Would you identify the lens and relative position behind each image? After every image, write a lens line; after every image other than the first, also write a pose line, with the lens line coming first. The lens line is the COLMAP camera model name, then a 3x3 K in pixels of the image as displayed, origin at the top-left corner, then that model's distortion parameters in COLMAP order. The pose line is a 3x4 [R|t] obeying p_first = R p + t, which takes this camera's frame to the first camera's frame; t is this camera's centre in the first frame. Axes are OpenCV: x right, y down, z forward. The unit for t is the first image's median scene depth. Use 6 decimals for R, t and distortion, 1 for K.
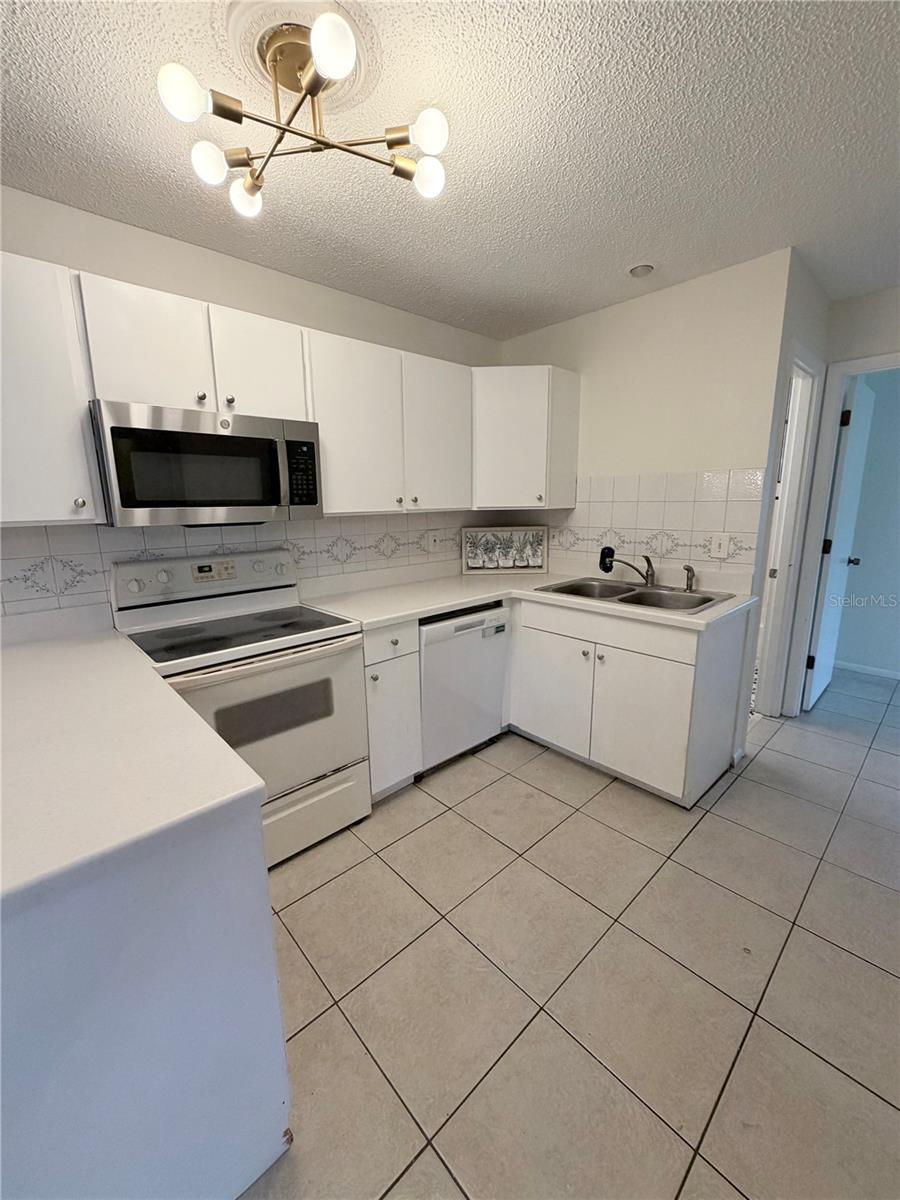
lens RADIAL K [[477.0, 0, 448.6], [0, 477.0, 595.6], [0, 0, 1]] dist [-0.003773, -0.000167]
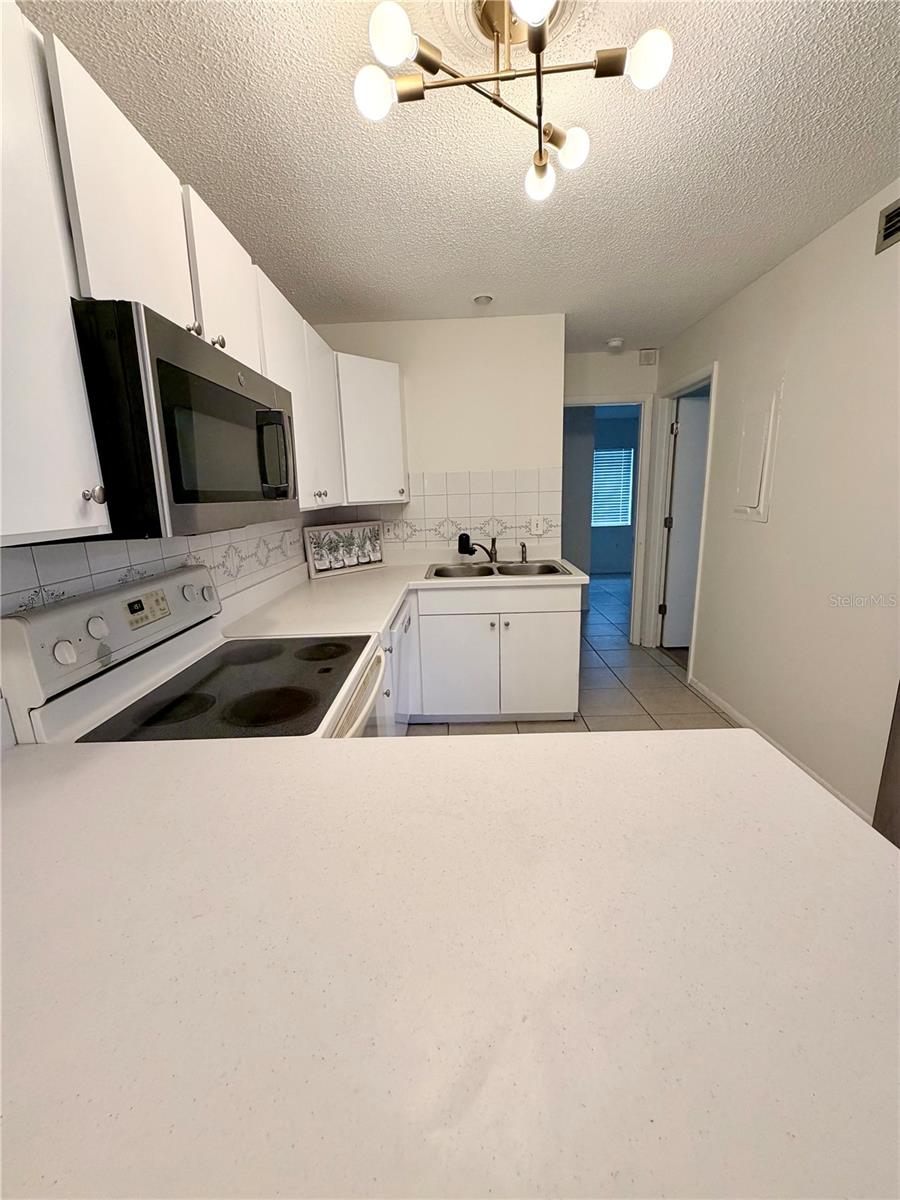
lens RADIAL K [[477.0, 0, 454.7], [0, 477.0, 595.9], [0, 0, 1]] dist [-0.003773, -0.000167]
pose [[0.692728, -0.162437, 0.702668, -0.429128], [0.164921, 0.984168, 0.064924, -0.027066], [-0.702089, 0.070910, 0.708550, 0.177589]]
